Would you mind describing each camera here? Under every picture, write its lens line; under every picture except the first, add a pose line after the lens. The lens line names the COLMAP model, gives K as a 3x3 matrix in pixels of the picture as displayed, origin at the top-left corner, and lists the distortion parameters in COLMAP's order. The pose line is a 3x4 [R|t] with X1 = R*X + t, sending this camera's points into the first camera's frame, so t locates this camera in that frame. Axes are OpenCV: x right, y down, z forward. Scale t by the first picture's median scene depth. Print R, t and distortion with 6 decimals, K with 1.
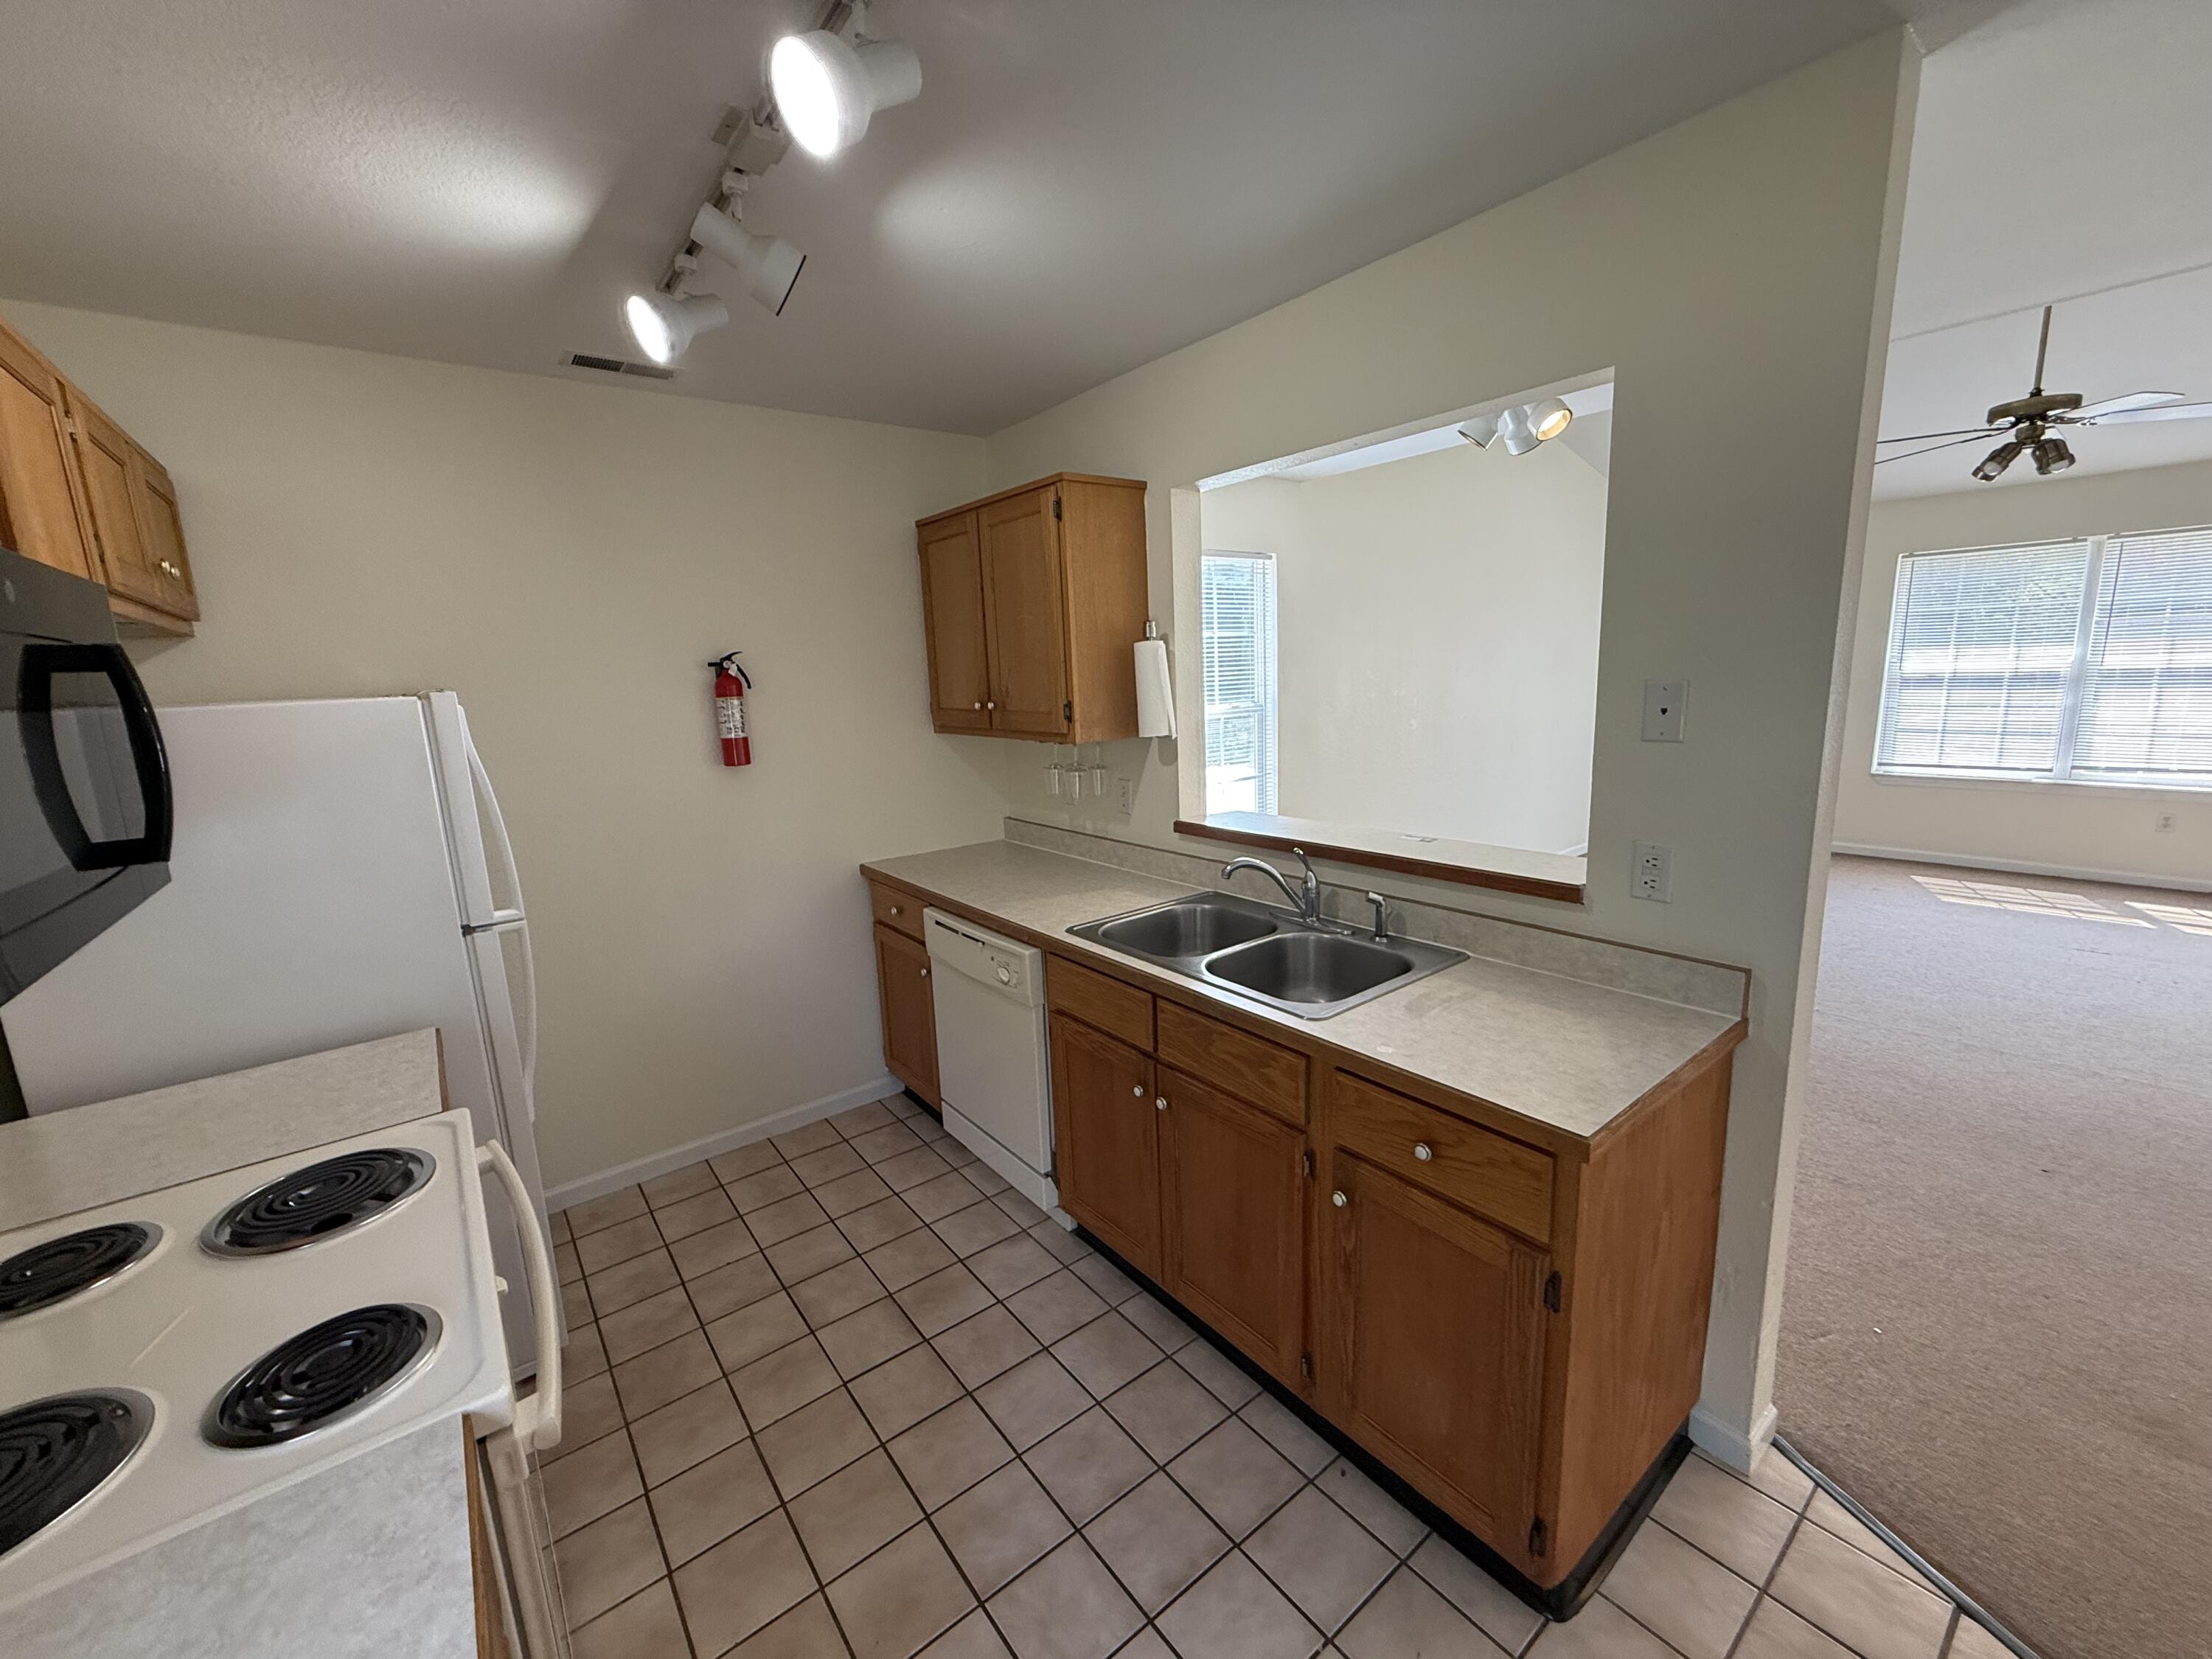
lens RADIAL K [[877.8, 0, 1102.6], [0, 877.8, 829.8], [0, 0, 1]] dist [0.000922, 0.000012]
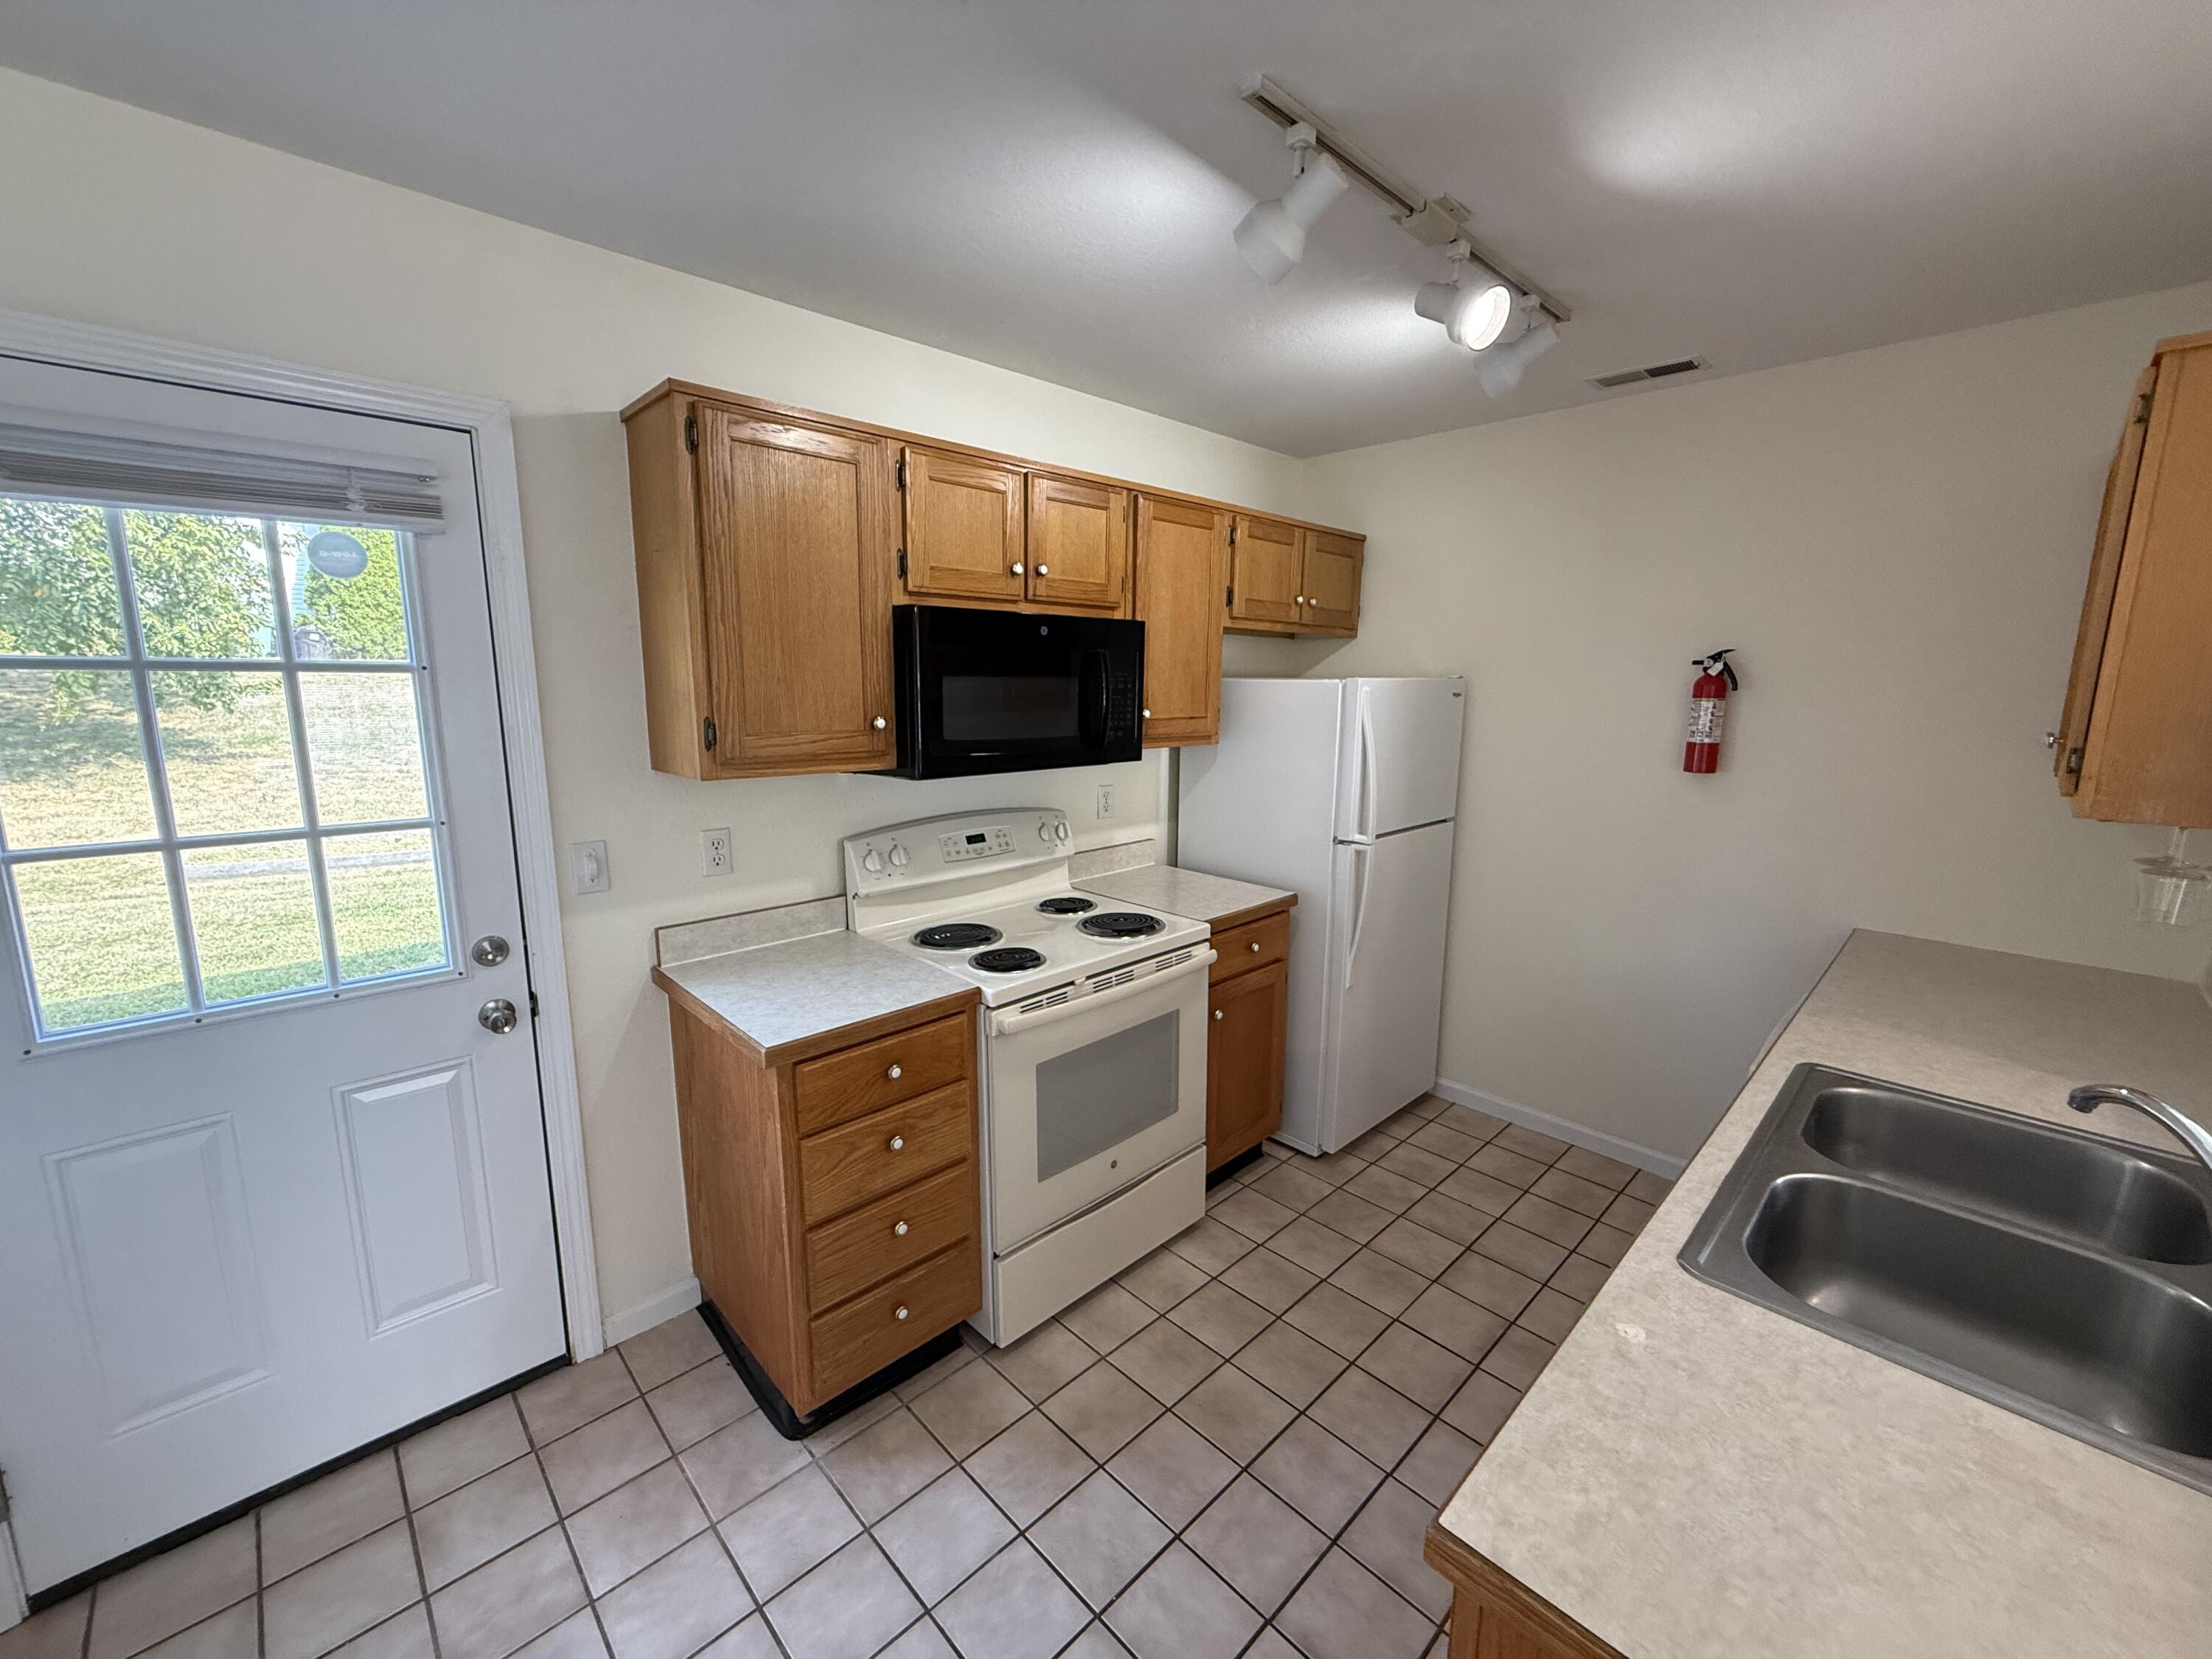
lens RADIAL K [[882.3, 0, 1099.4], [0, 882.3, 826.7], [0, 0, 1]] dist [0.000113, -0.000016]
pose [[0.105036, 0.210644, -0.971904, 0.522381], [-0.194852, 0.962725, 0.187596, -0.084681], [0.975192, 0.169673, 0.142166, 0.320897]]
